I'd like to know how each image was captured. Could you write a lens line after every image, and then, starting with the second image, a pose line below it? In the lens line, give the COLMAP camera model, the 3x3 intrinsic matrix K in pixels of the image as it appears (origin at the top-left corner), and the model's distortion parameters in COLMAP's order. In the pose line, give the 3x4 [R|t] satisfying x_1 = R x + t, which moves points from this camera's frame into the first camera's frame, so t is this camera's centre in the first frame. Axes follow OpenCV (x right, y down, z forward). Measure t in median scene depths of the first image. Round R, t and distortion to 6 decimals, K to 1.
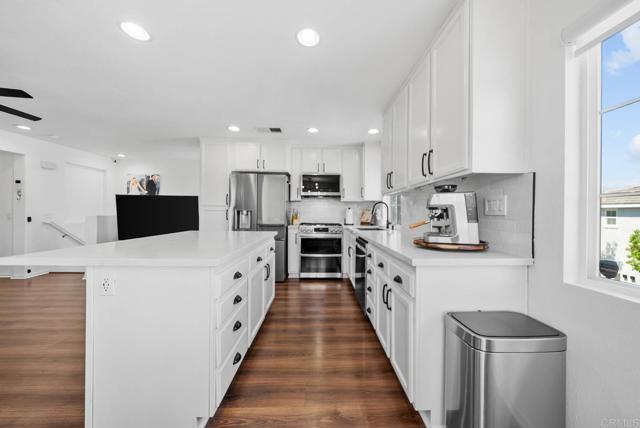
lens RADIAL K [[222.1, 0, 324.5], [0, 222.1, 213.3], [0, 0, 1]] dist [-0.001812, -0.000116]
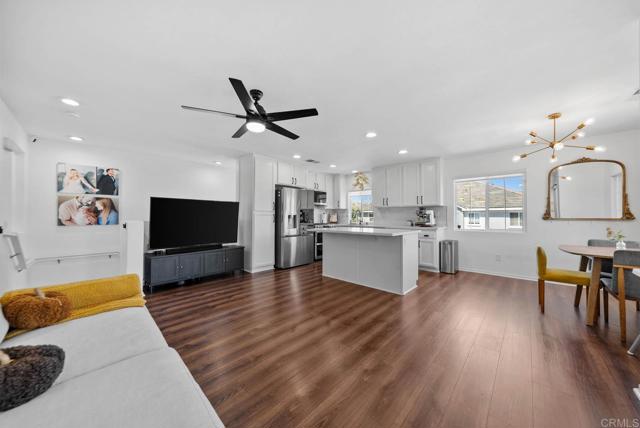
lens RADIAL K [[222.1, 0, 324.5], [0, 222.1, 213.3], [0, 0, 1]] dist [-0.001812, -0.000116]
pose [[0.693646, -0.000914, 0.720316, -1.145058], [0.009136, 0.999930, -0.007529, -0.011676], [-0.720258, 0.011803, 0.693606, -0.071513]]
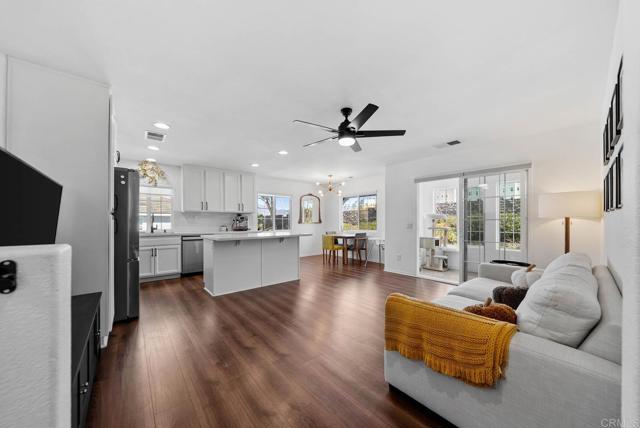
lens RADIAL K [[225.5, 0, 324.2], [0, 225.5, 221.3], [0, 0, 1]] dist [0.000000, 0.000004]
pose [[-0.636106, -0.009095, 0.771548, -1.324753], [-0.002900, 0.999952, 0.009396, -0.017461], [-0.771596, 0.003739, -0.636102, 0.966141]]
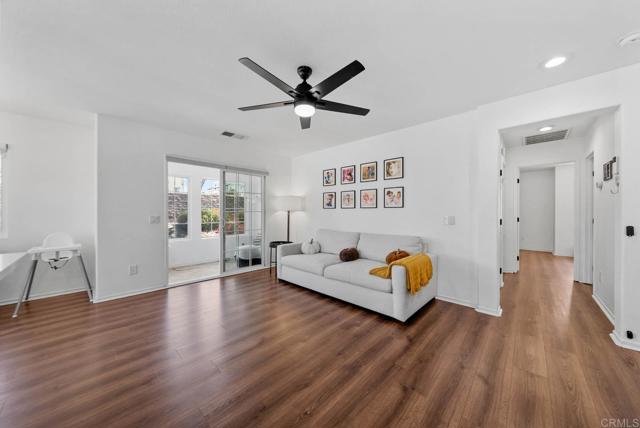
lens RADIAL K [[218.5, 0, 319.3], [0, 218.5, 212.4], [0, 0, 1]] dist [-0.000639, -0.000061]
pose [[-0.710718, -0.008052, -0.703431, -0.511128], [-0.006504, 0.999967, -0.004874, -0.008267], [0.703447, 0.001111, -0.710747, 0.859922]]
